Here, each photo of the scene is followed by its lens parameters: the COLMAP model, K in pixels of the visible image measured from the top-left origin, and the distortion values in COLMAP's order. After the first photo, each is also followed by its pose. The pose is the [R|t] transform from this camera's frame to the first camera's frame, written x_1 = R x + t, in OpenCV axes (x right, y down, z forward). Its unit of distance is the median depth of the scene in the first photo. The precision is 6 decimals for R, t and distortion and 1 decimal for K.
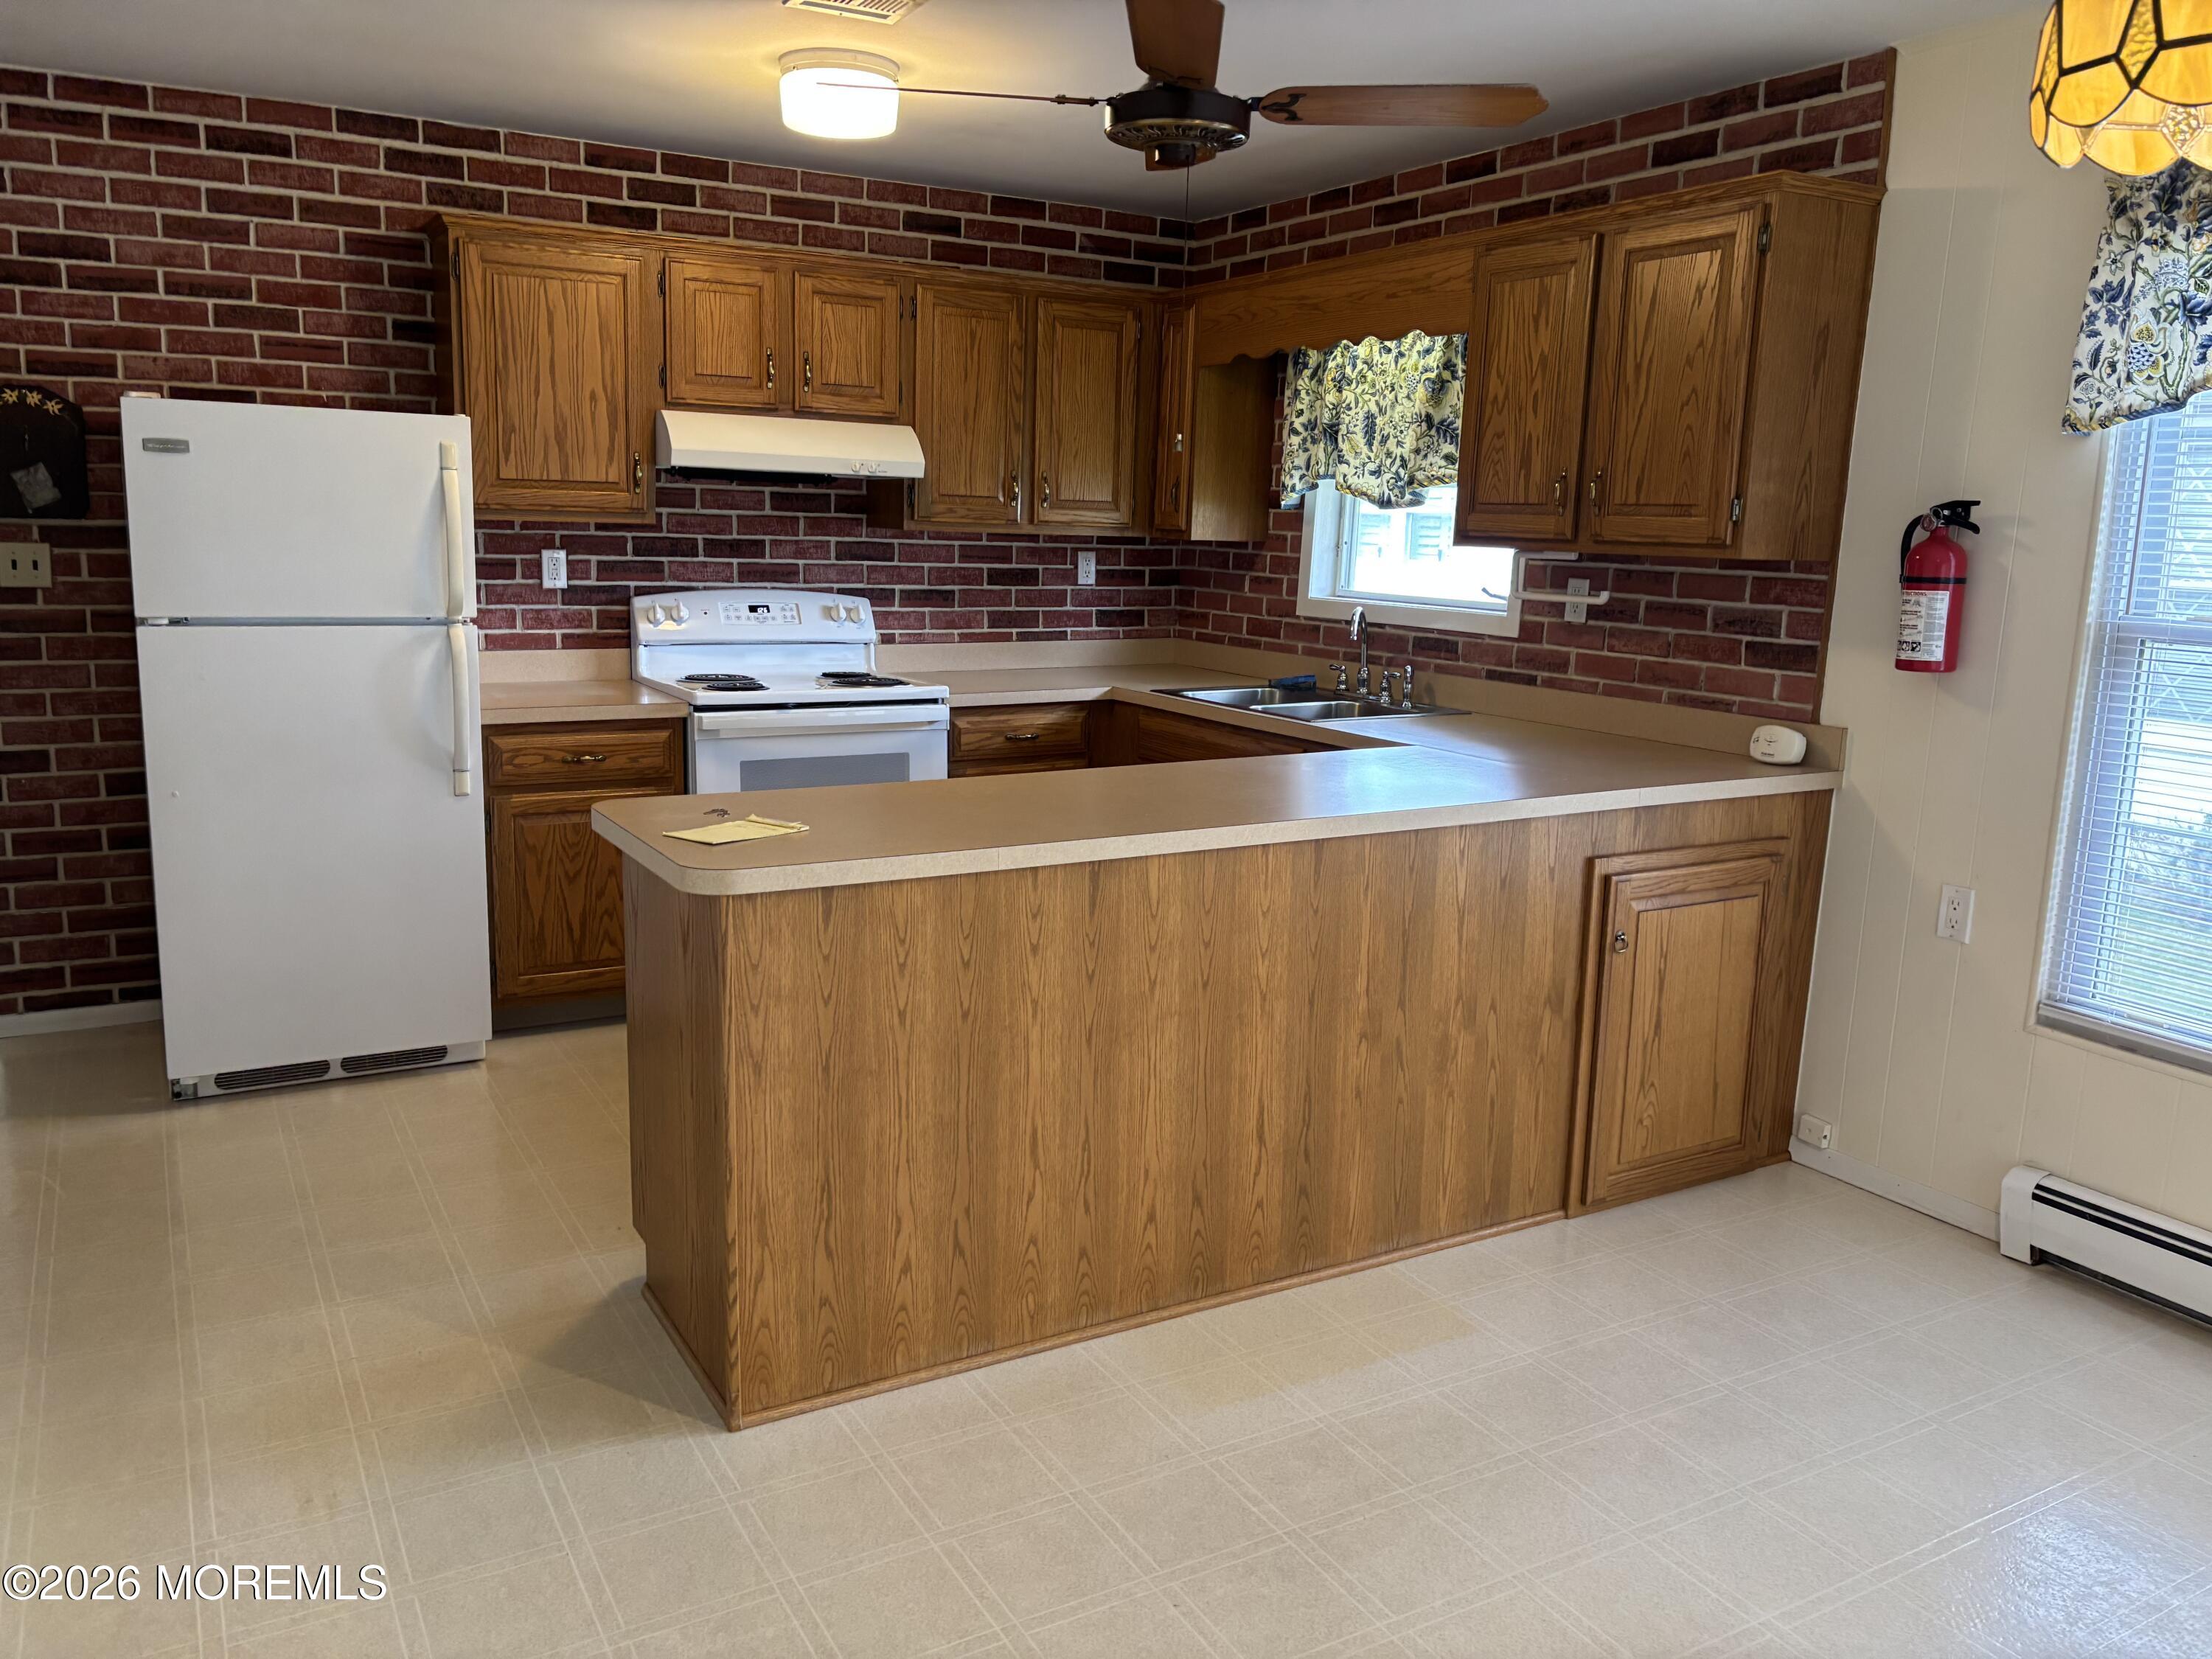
lens RADIAL K [[1654.6, 0, 1106.0], [0, 1654.6, 829.5], [0, 0, 1]] dist [0.004132, 0.006065]
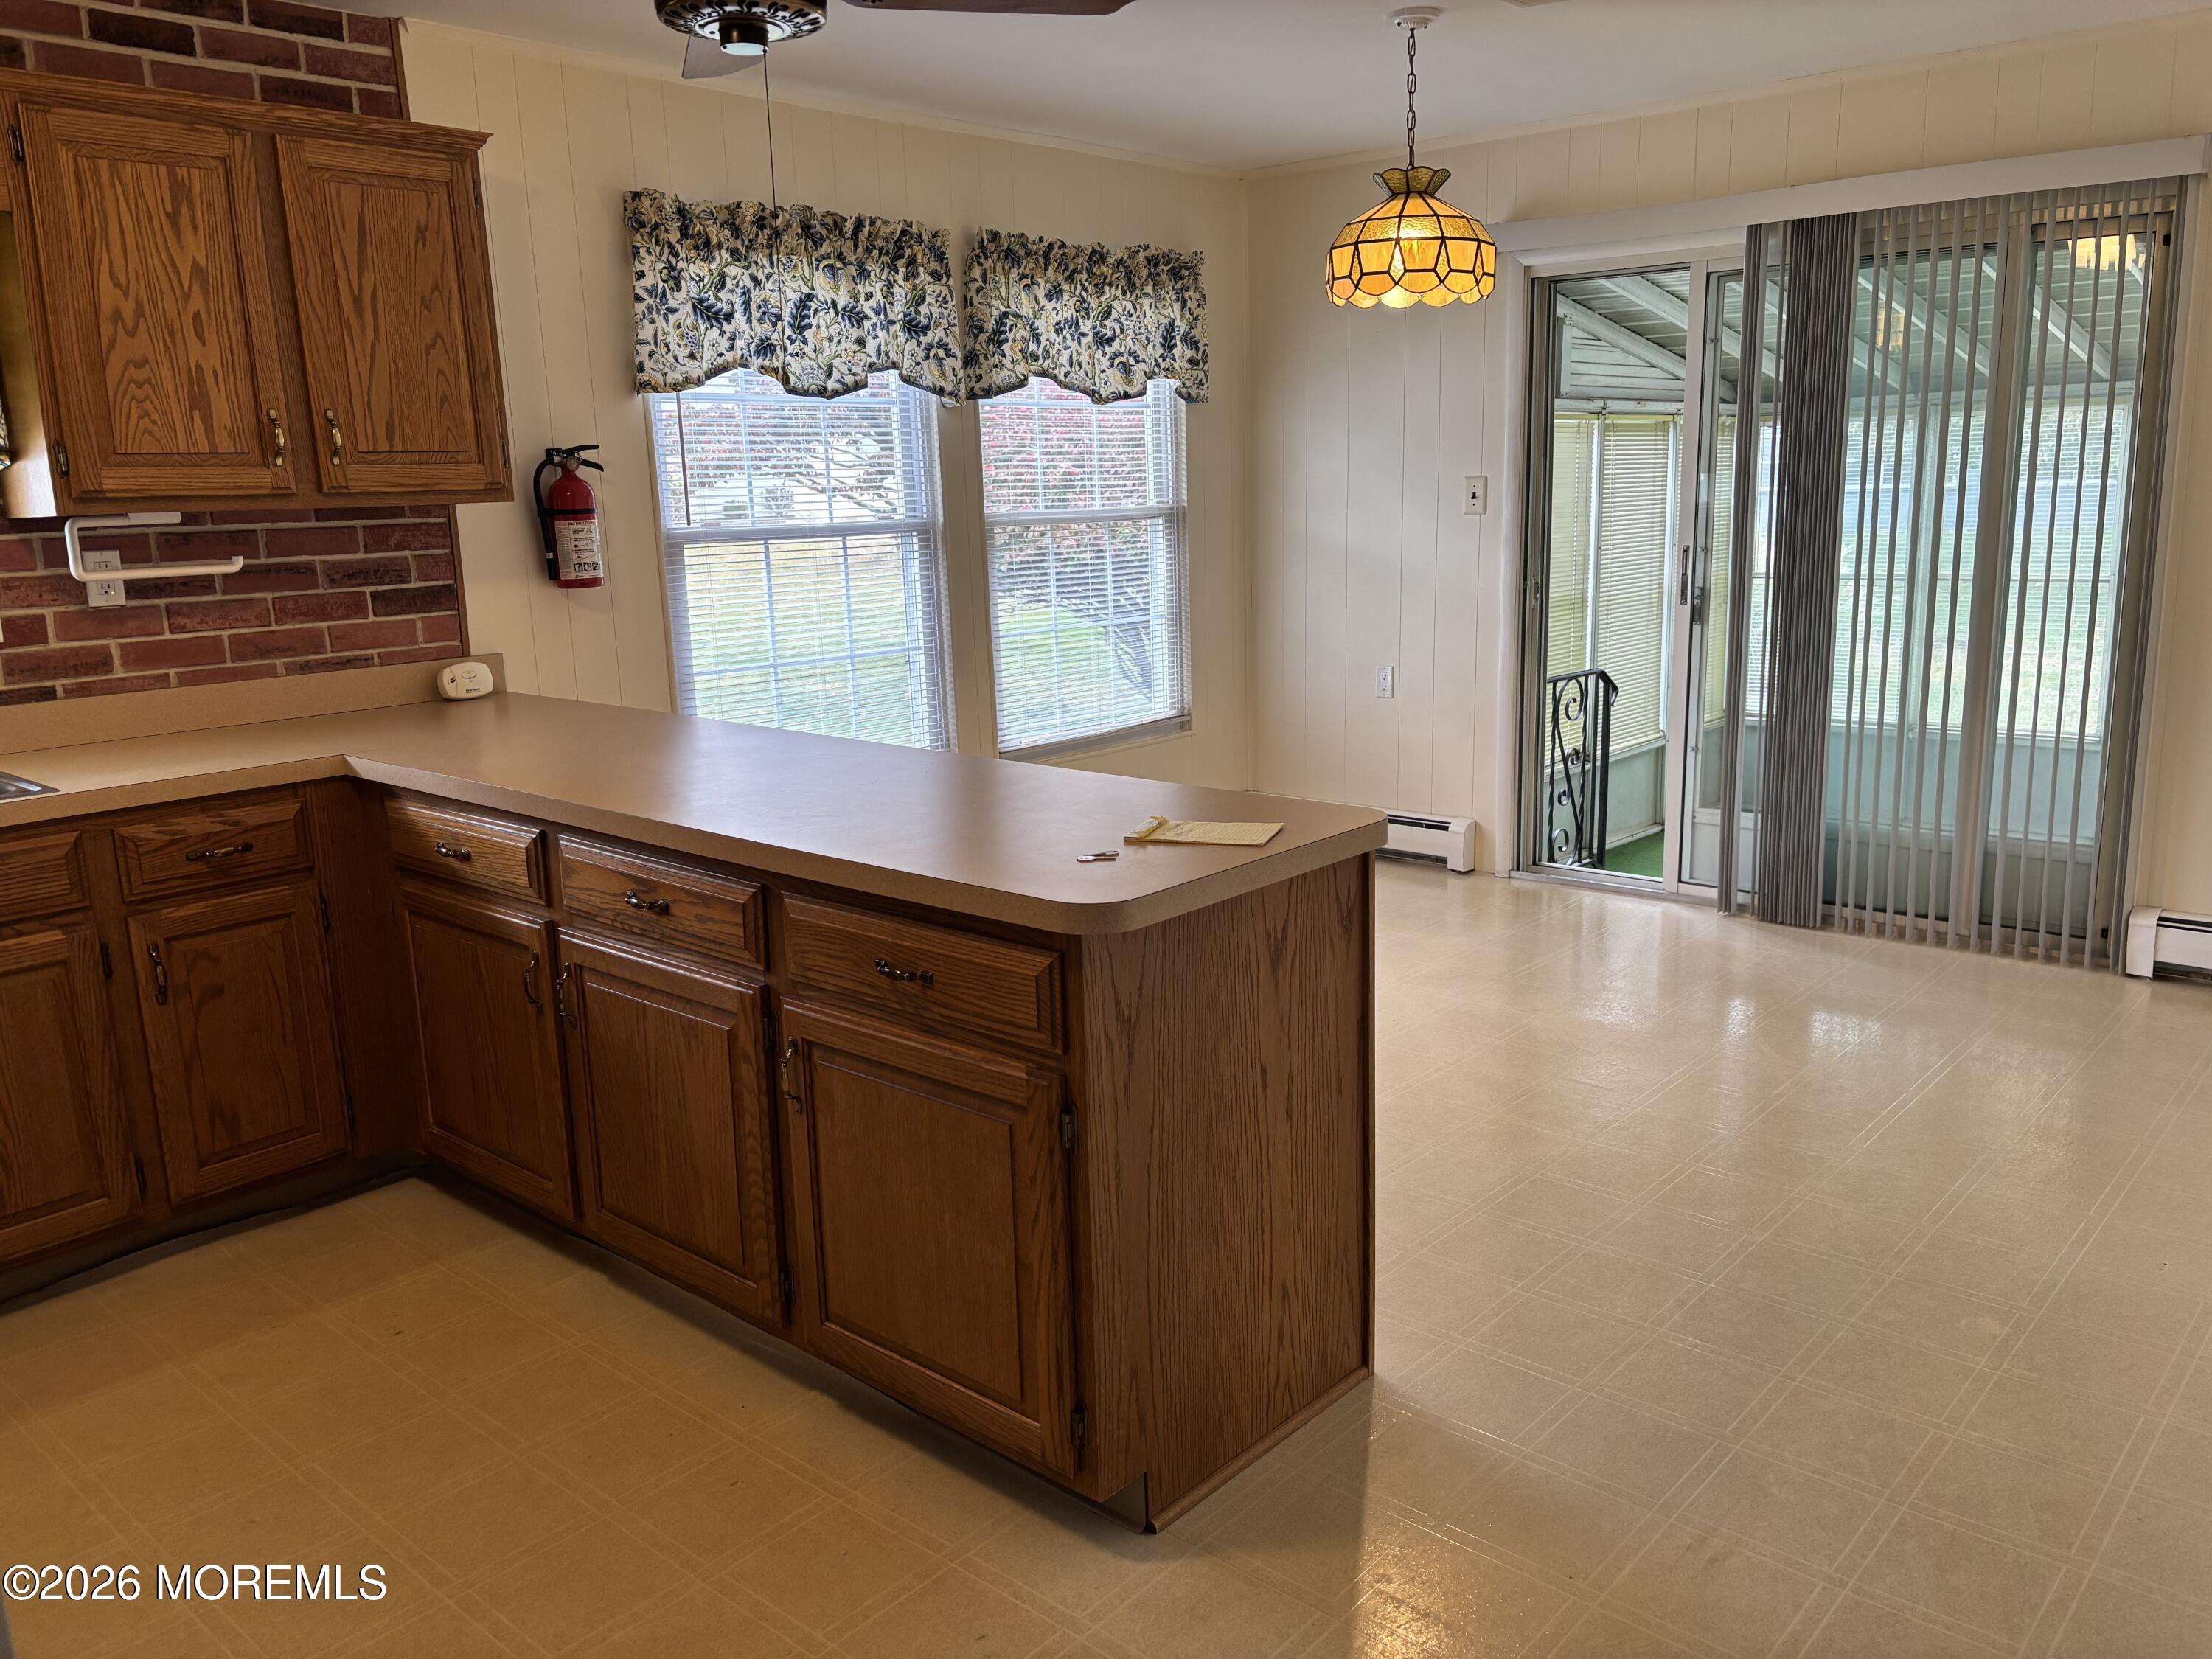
lens RADIAL K [[1694.9, 0, 1106.0], [0, 1694.9, 829.5], [0, 0, 1]] dist [0.007020, 0.005584]
pose [[-0.315569, -0.211826, 0.924957, -0.706923], [0.194955, 0.939497, 0.281669, -0.178999], [-0.928660, 0.269211, -0.255180, 0.886497]]
